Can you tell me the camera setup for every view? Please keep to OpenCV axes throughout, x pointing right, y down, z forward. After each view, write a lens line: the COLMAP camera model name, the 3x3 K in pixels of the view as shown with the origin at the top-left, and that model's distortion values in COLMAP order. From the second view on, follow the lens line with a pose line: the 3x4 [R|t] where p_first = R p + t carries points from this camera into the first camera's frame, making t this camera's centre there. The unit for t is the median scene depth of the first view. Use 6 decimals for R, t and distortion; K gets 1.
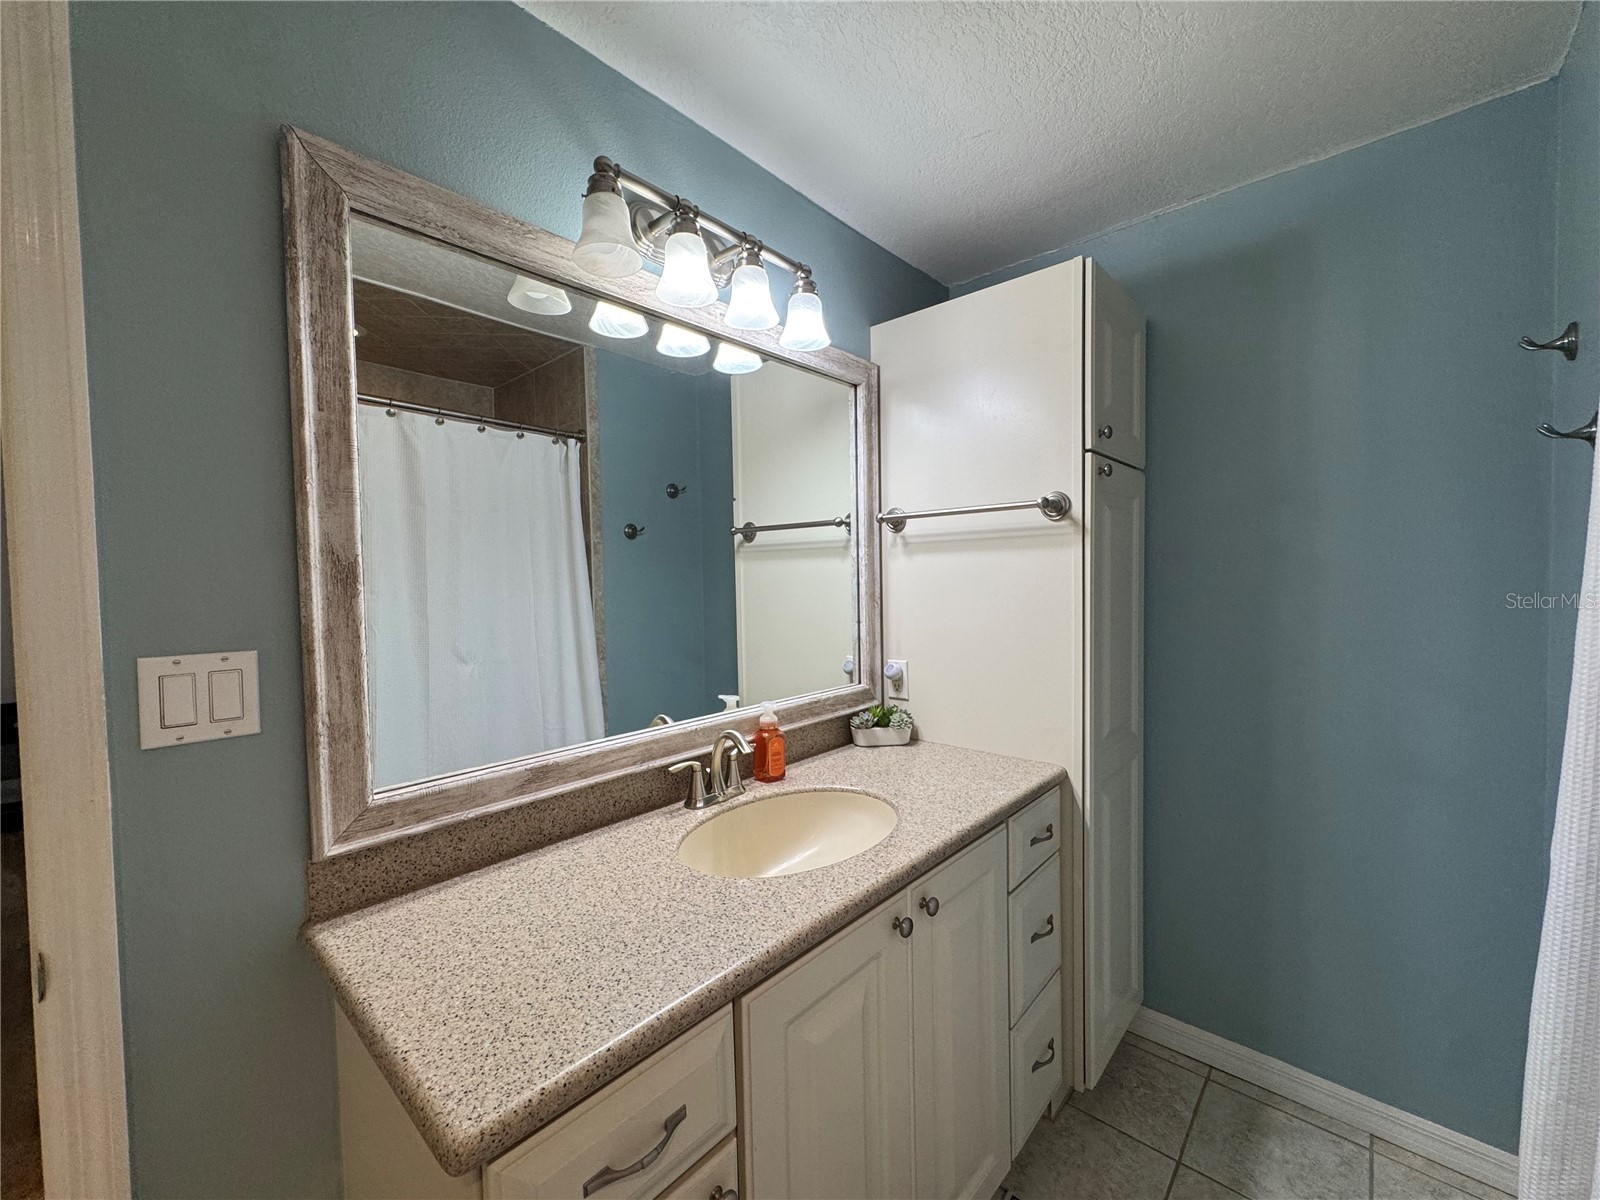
lens RADIAL K [[641.6, 0, 800.9], [0, 641.6, 596.9], [0, 0, 1]] dist [-0.002026, 0.000183]
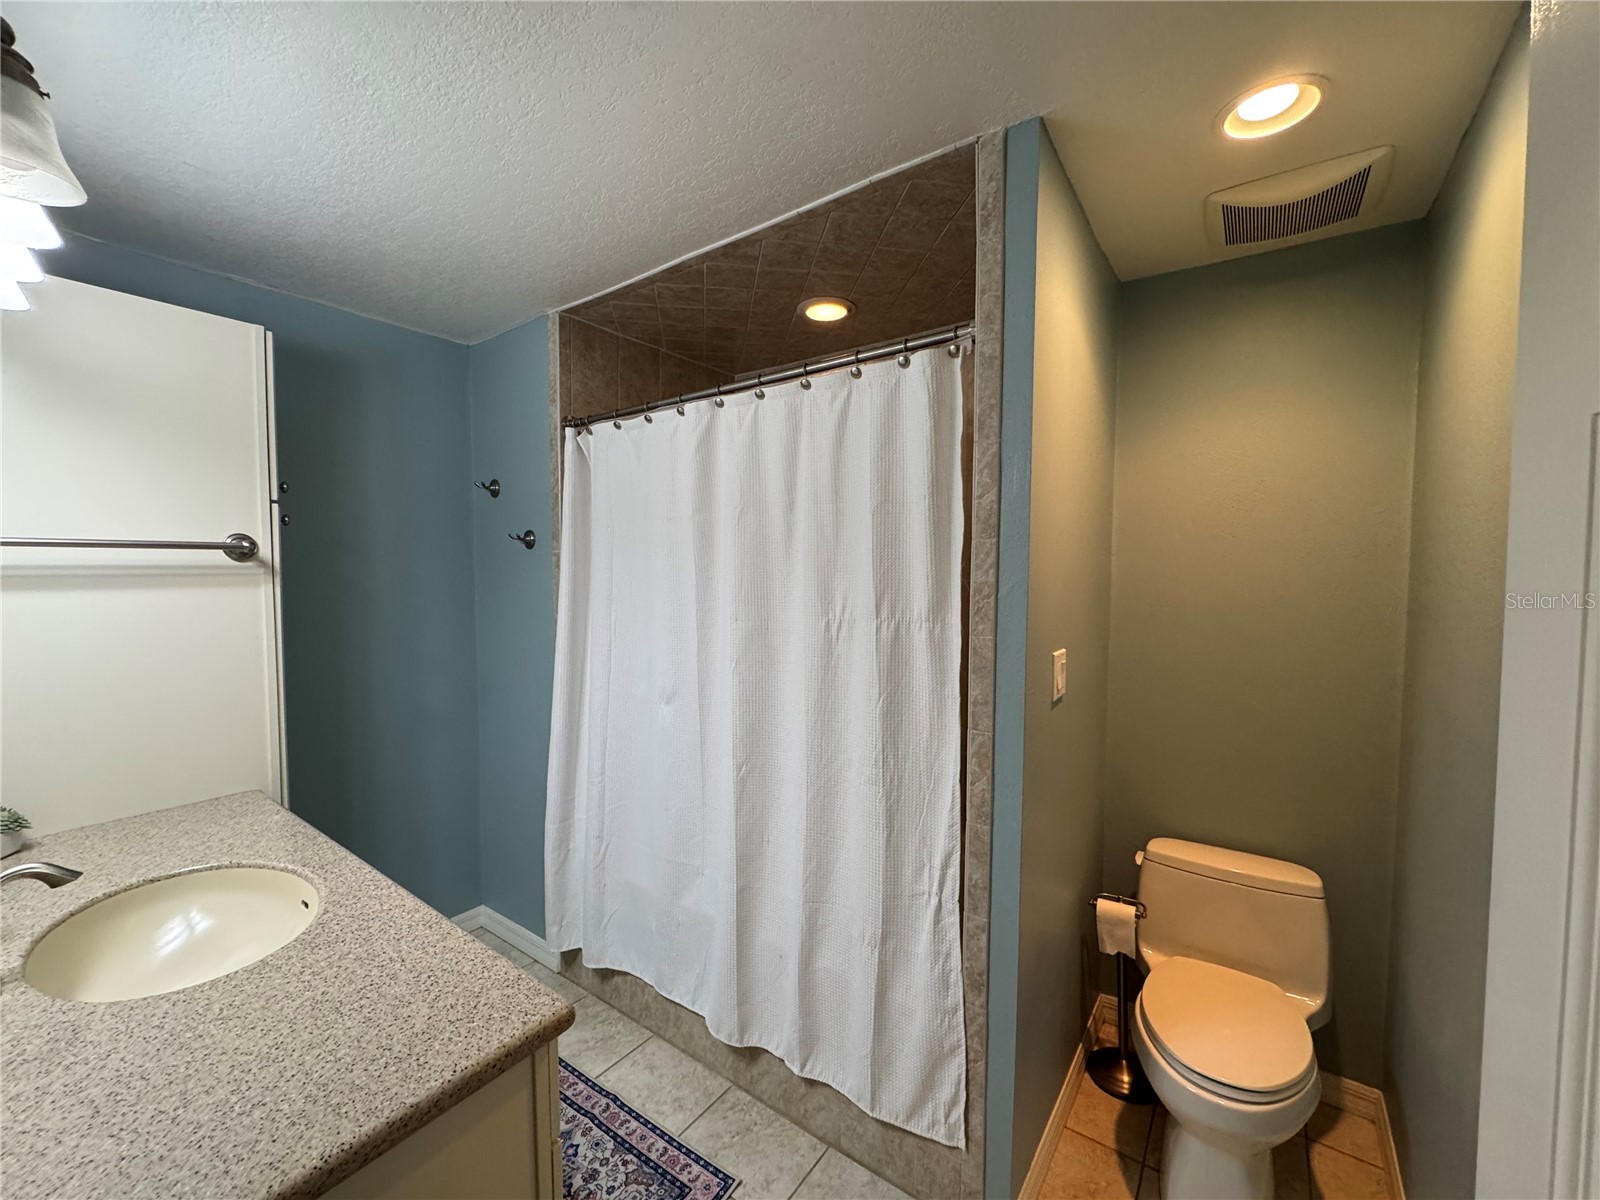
lens RADIAL K [[641.6, 0, 797.4], [0, 641.6, 598.1], [0, 0, 1]] dist [-0.002026, 0.000183]
pose [[-0.112751, -0.031089, 0.993137, -0.815312], [0.033869, 0.998809, 0.035112, -0.069217], [-0.993046, 0.037595, -0.111564, 0.222645]]
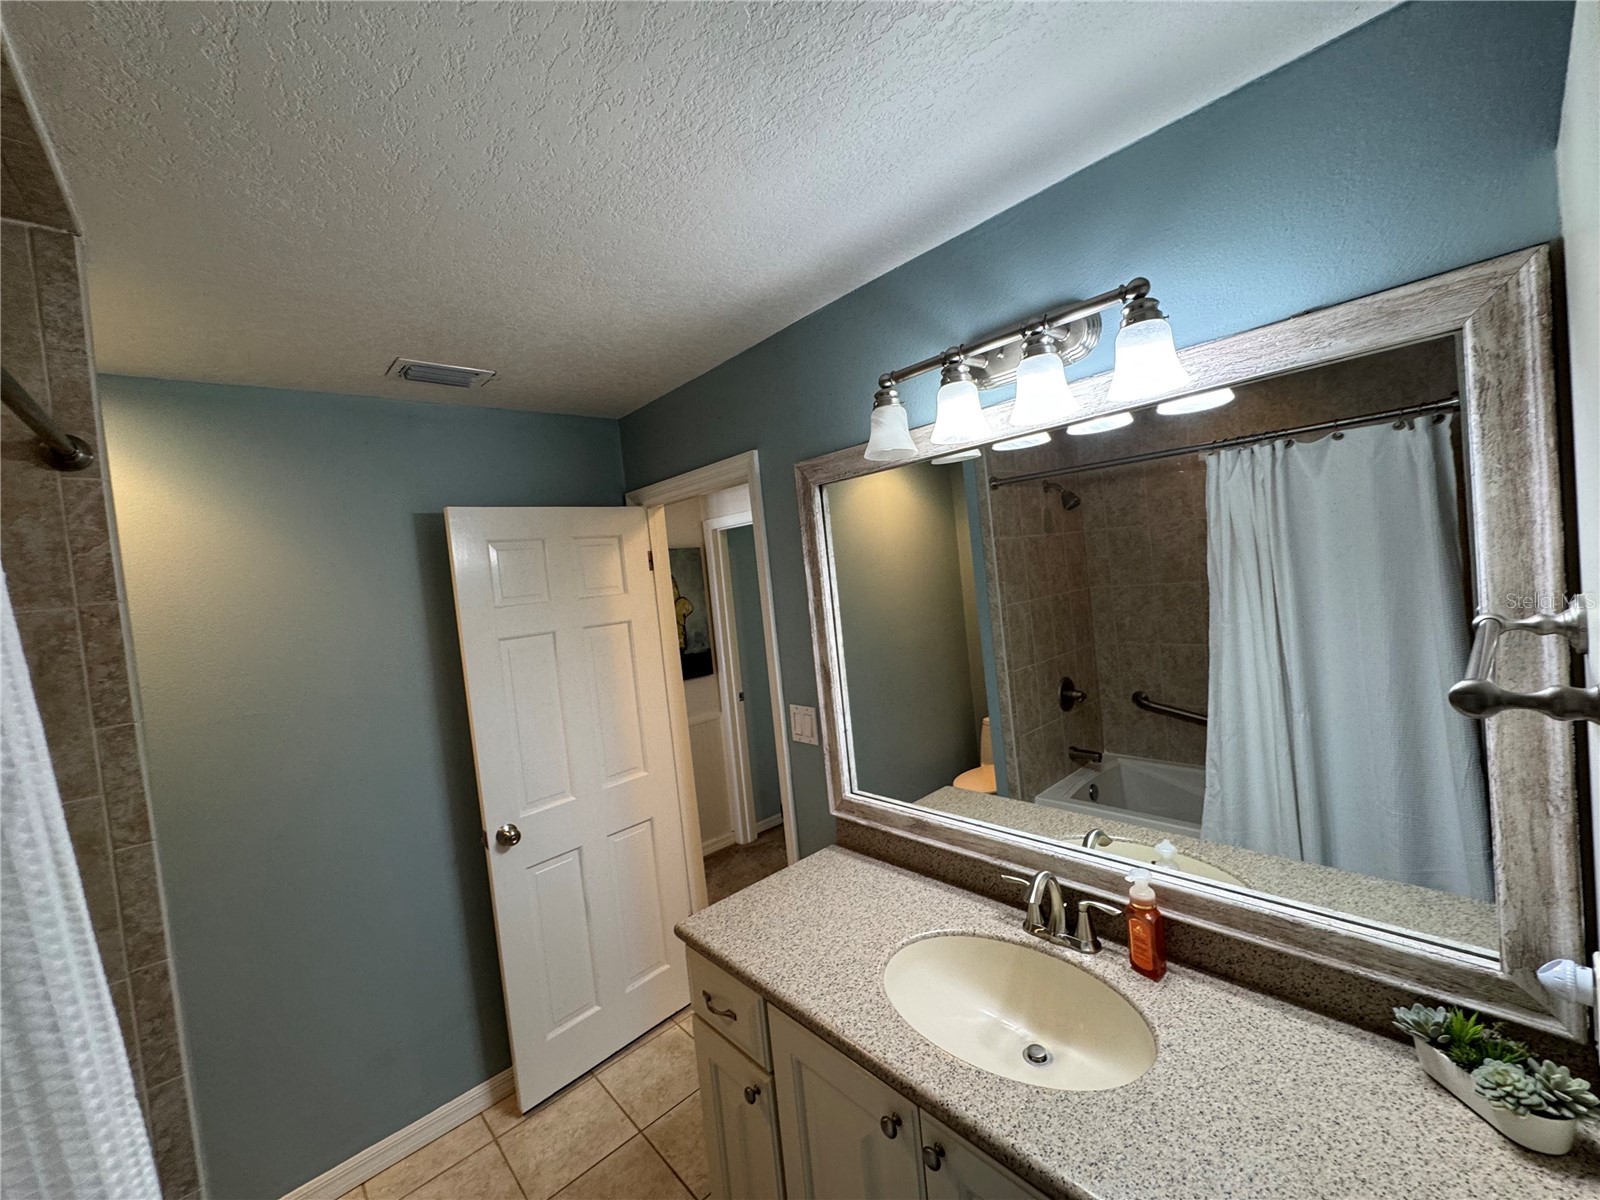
lens RADIAL K [[641.6, 0, 804.1], [0, 641.6, 603.1], [0, 0, 1]] dist [-0.002026, 0.000183]
pose [[-0.100296, 0.072564, -0.992308, 0.752228], [0.067914, 0.995510, 0.065934, -0.244251], [0.992637, -0.060779, -0.104774, 0.705481]]
